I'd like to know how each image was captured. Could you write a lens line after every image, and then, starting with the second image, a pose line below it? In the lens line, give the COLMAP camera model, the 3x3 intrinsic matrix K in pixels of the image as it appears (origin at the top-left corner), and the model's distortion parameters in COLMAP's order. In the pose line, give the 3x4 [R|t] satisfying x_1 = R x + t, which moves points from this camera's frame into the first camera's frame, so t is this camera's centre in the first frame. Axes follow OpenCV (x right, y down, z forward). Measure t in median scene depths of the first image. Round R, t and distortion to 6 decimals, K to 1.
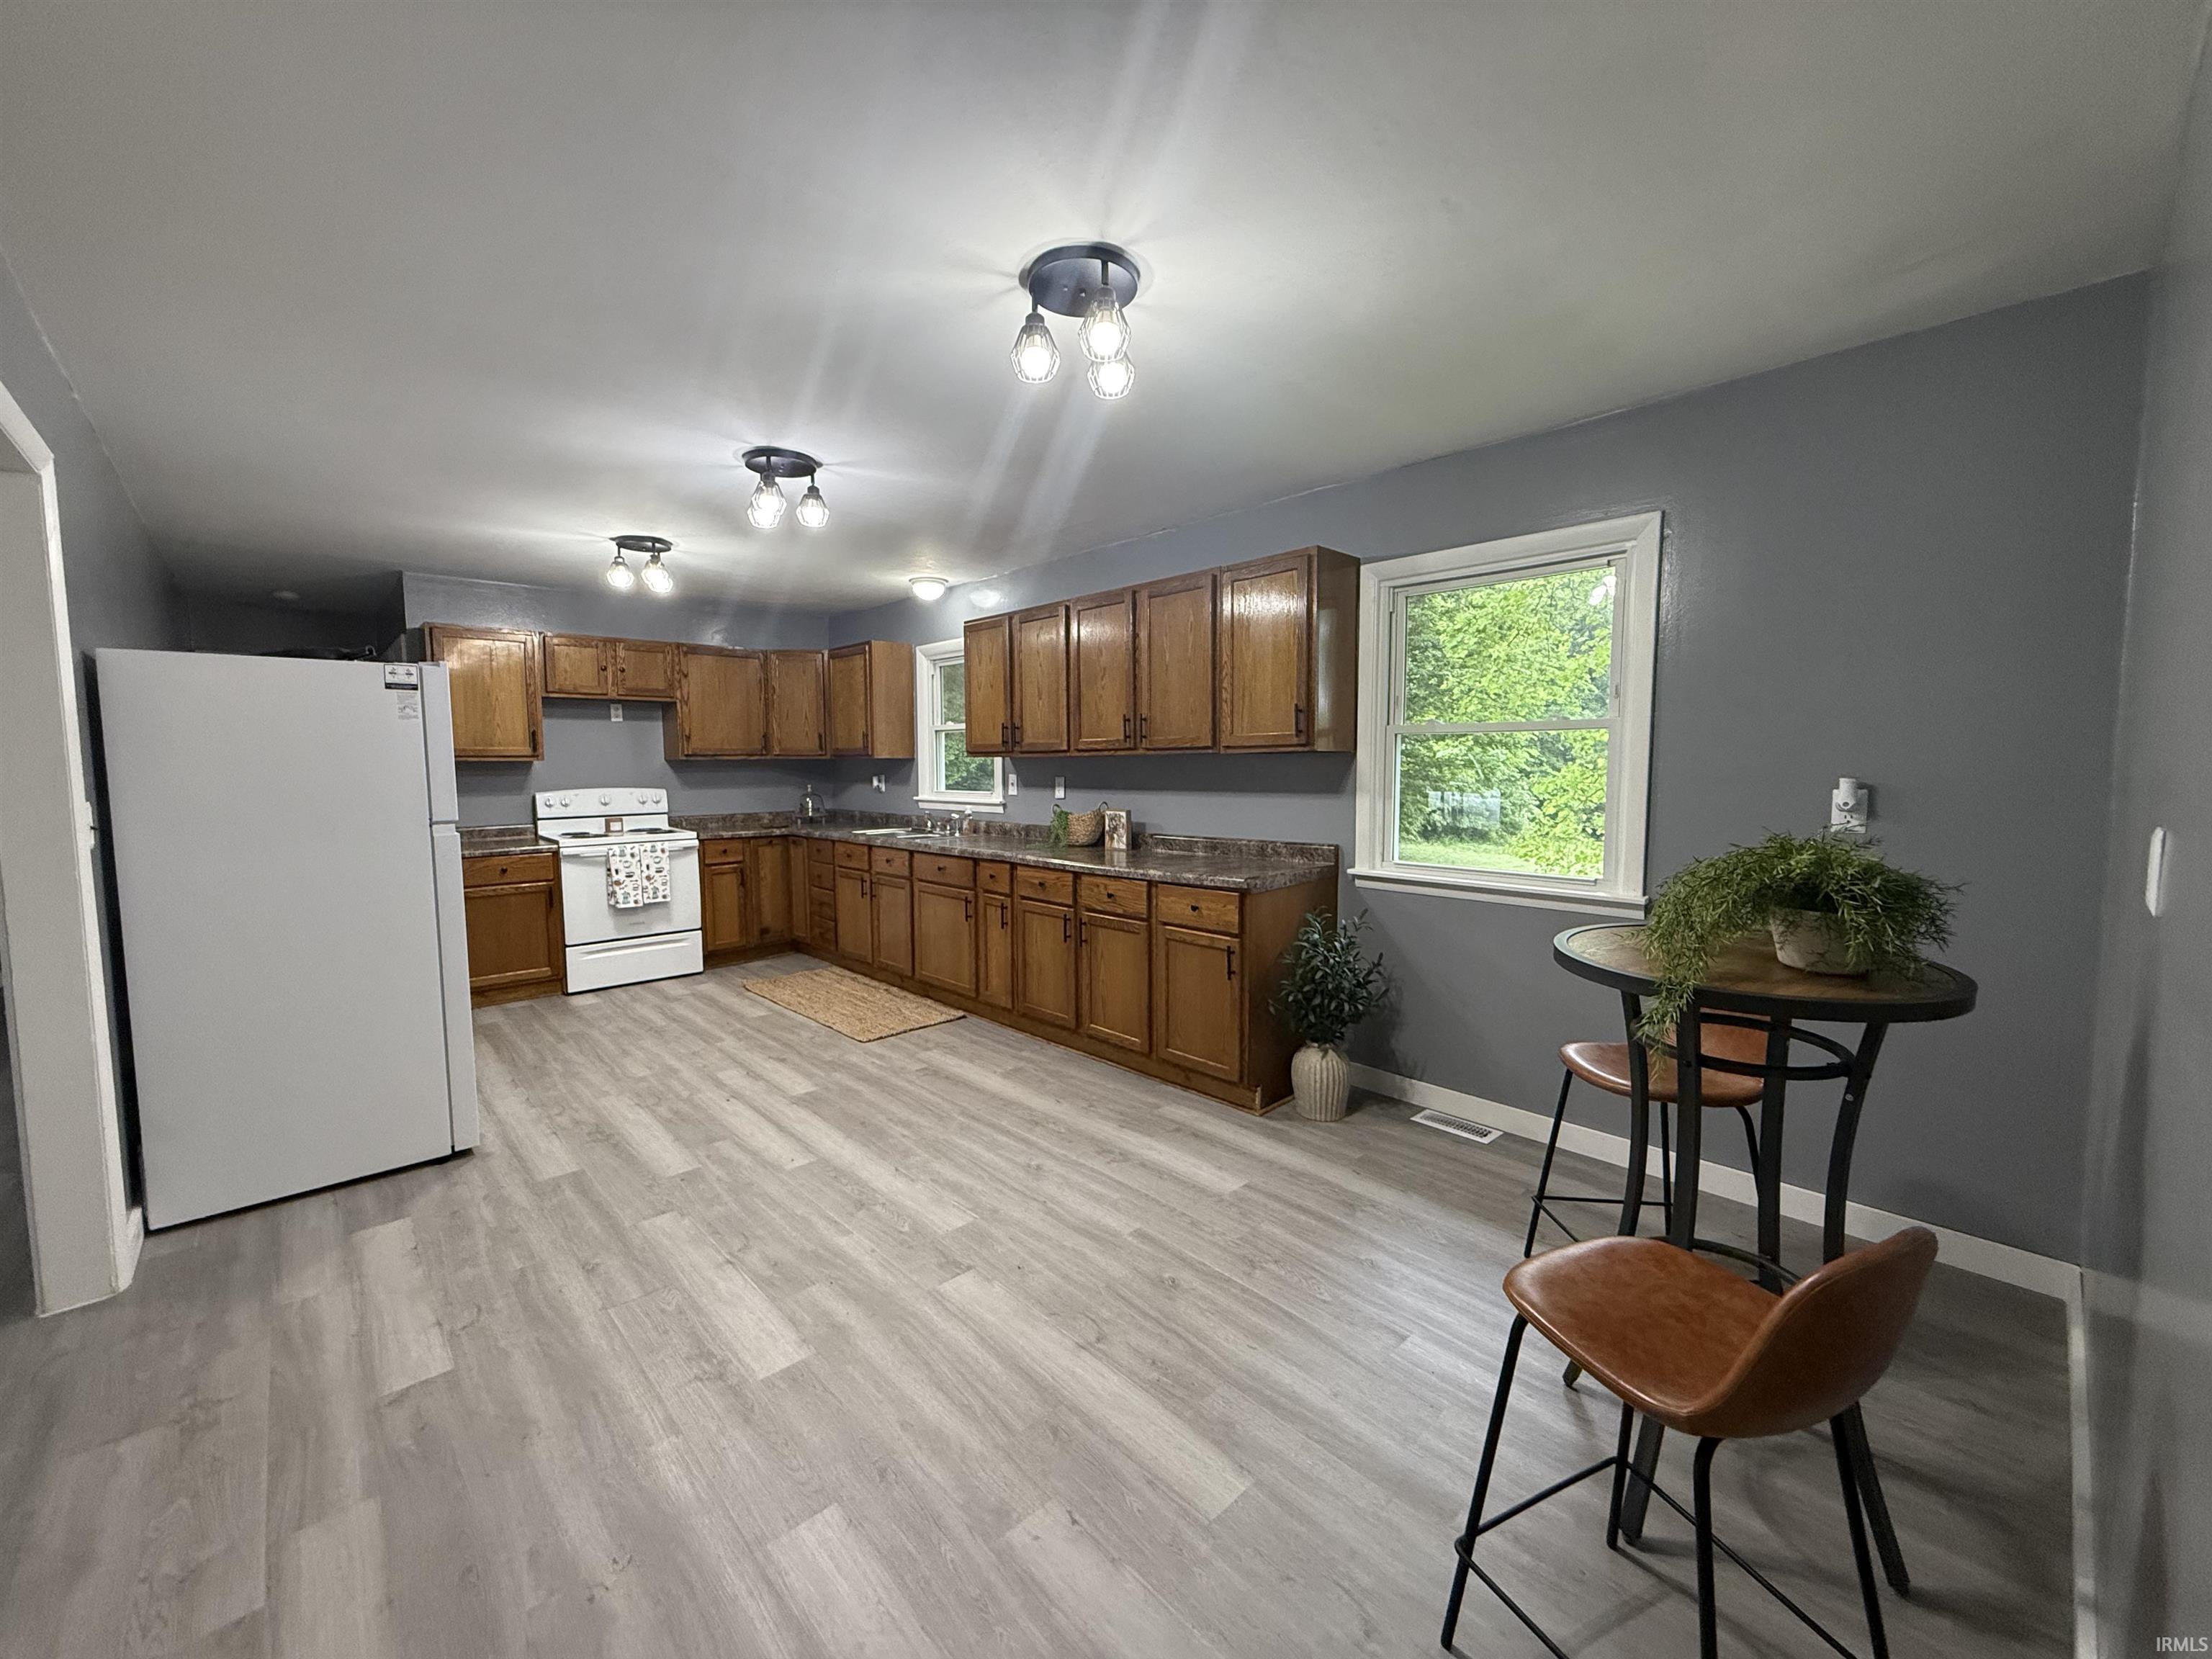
lens RADIAL K [[881.0, 0, 1101.7], [0, 881.0, 828.9], [0, 0, 1]] dist [0.001968, 0.000662]
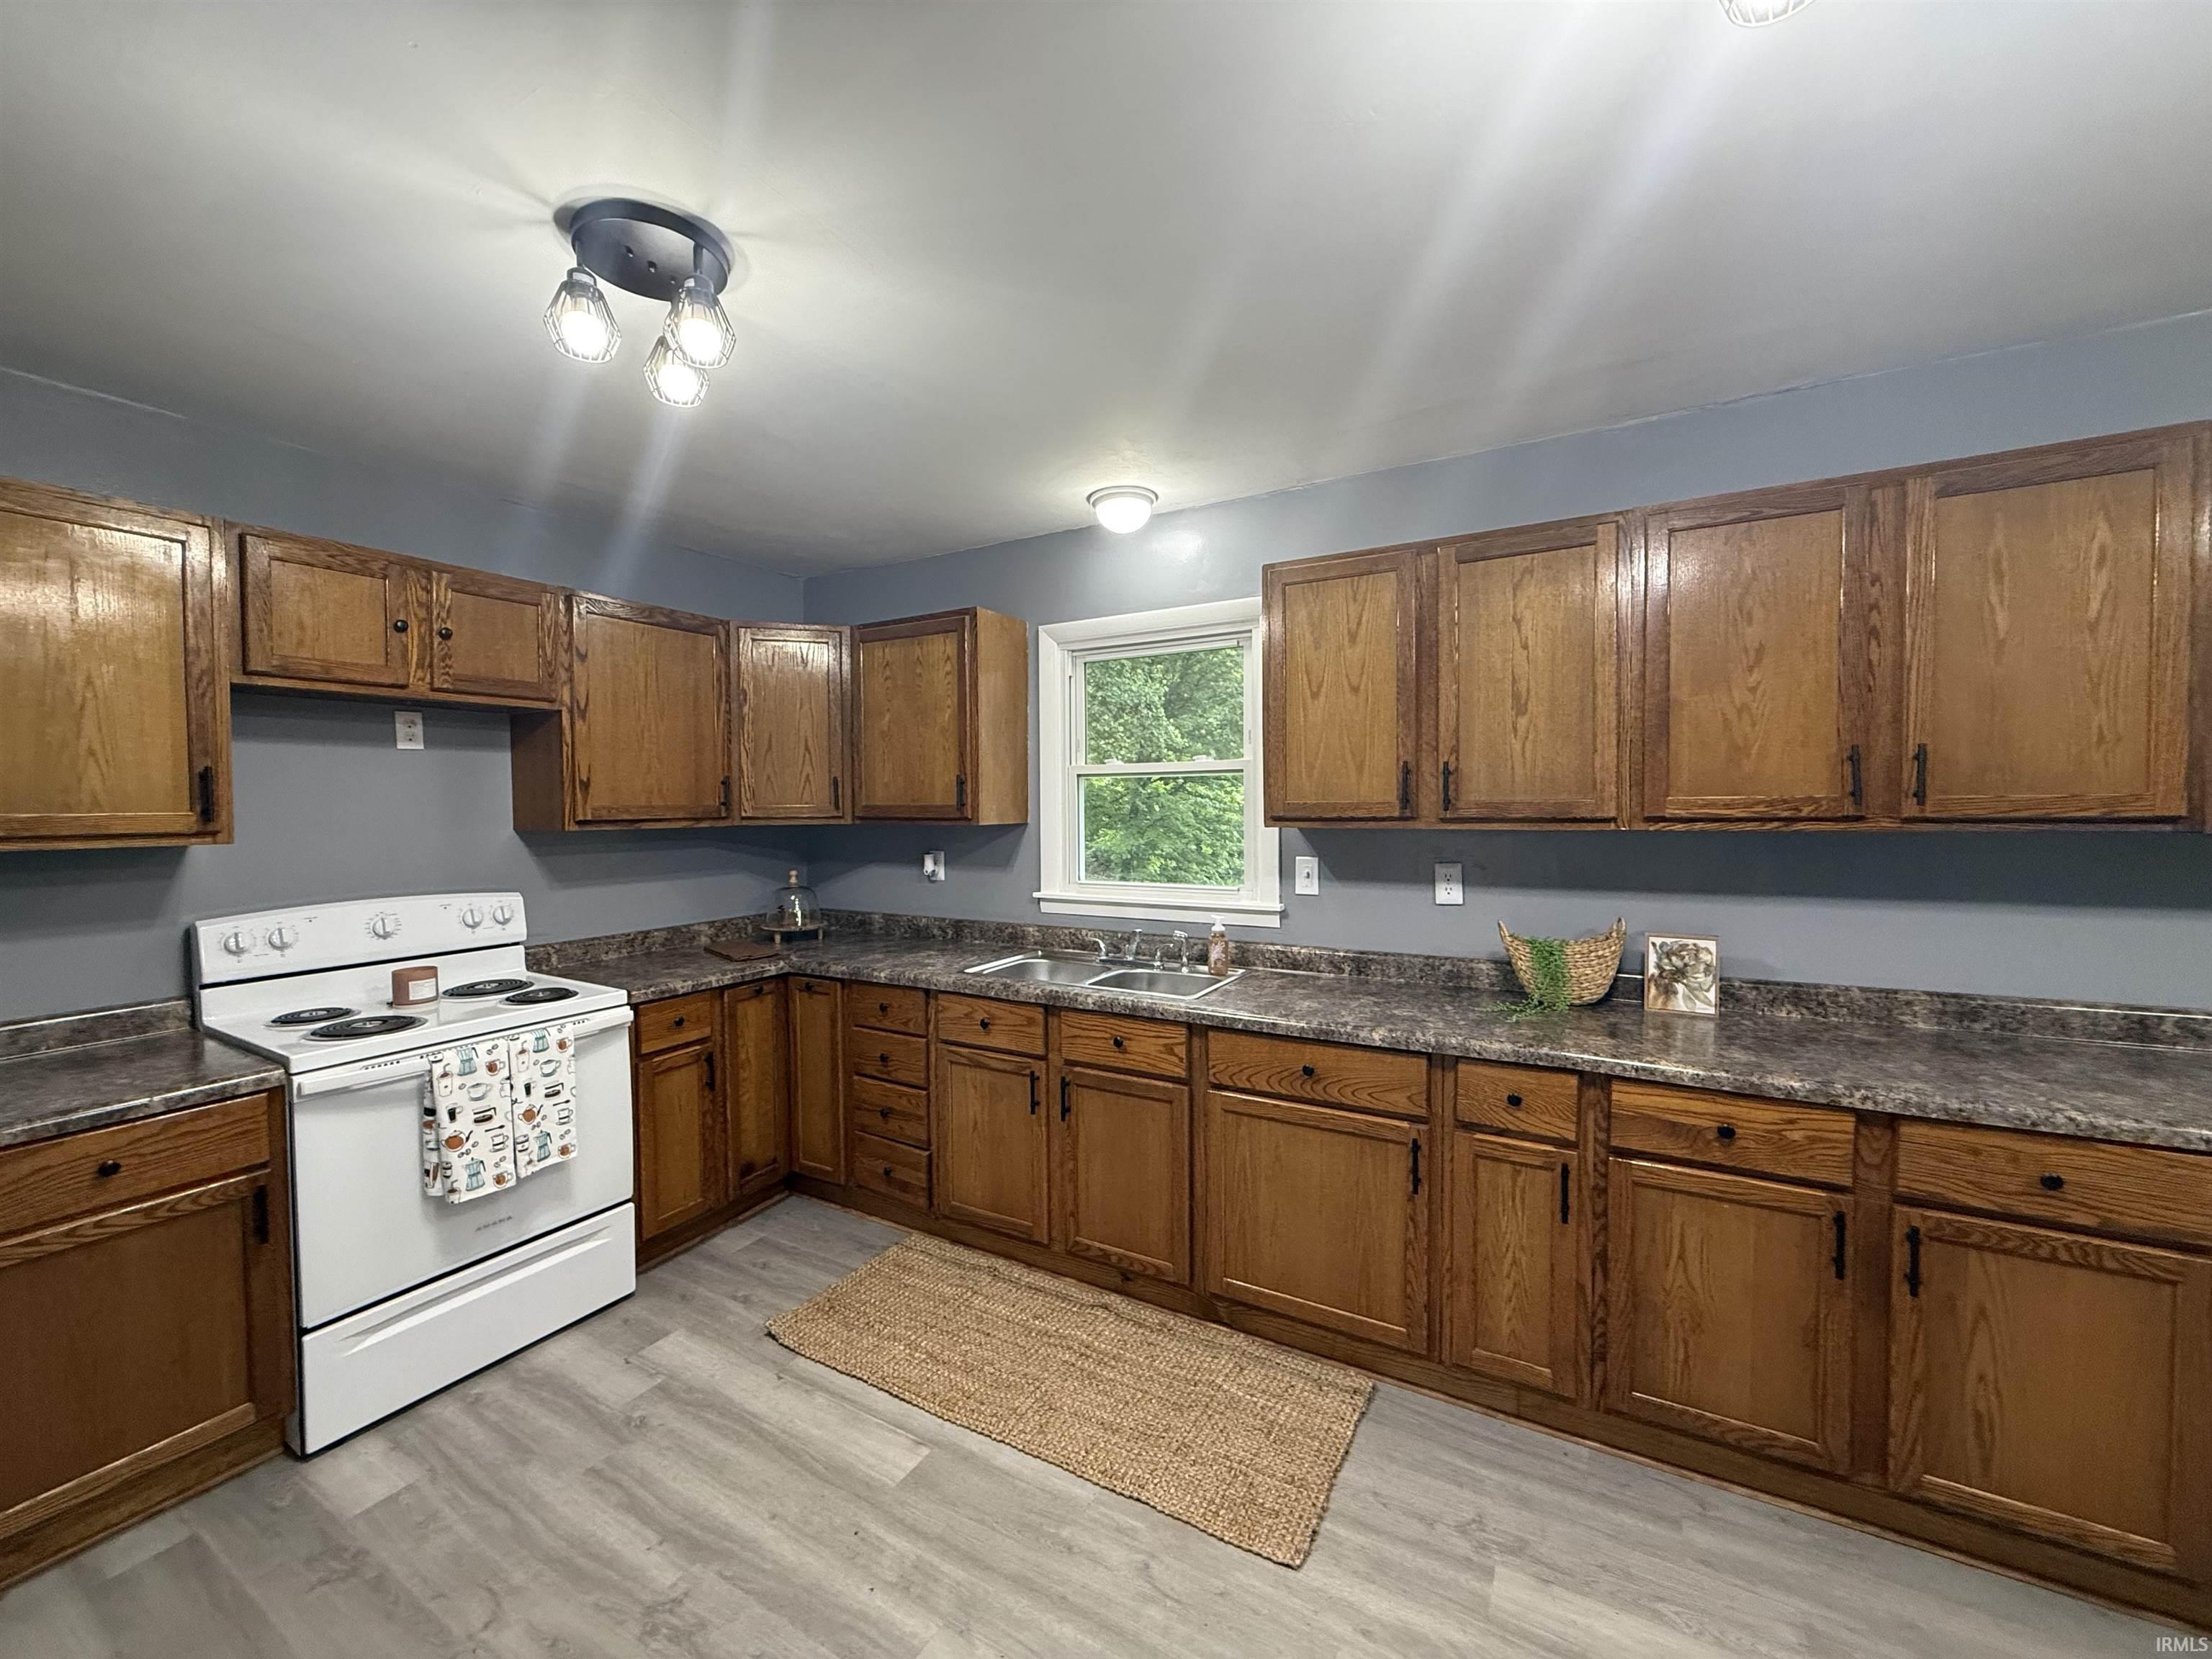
lens RADIAL K [[881.0, 0, 1102.7], [0, 881.0, 829.4], [0, 0, 1]] dist [0.001968, 0.000662]
pose [[0.958534, -0.011103, 0.284762, -0.498841], [0.024831, 0.998694, -0.044644, -0.076235], [-0.283894, 0.049863, 0.957558, 0.685108]]
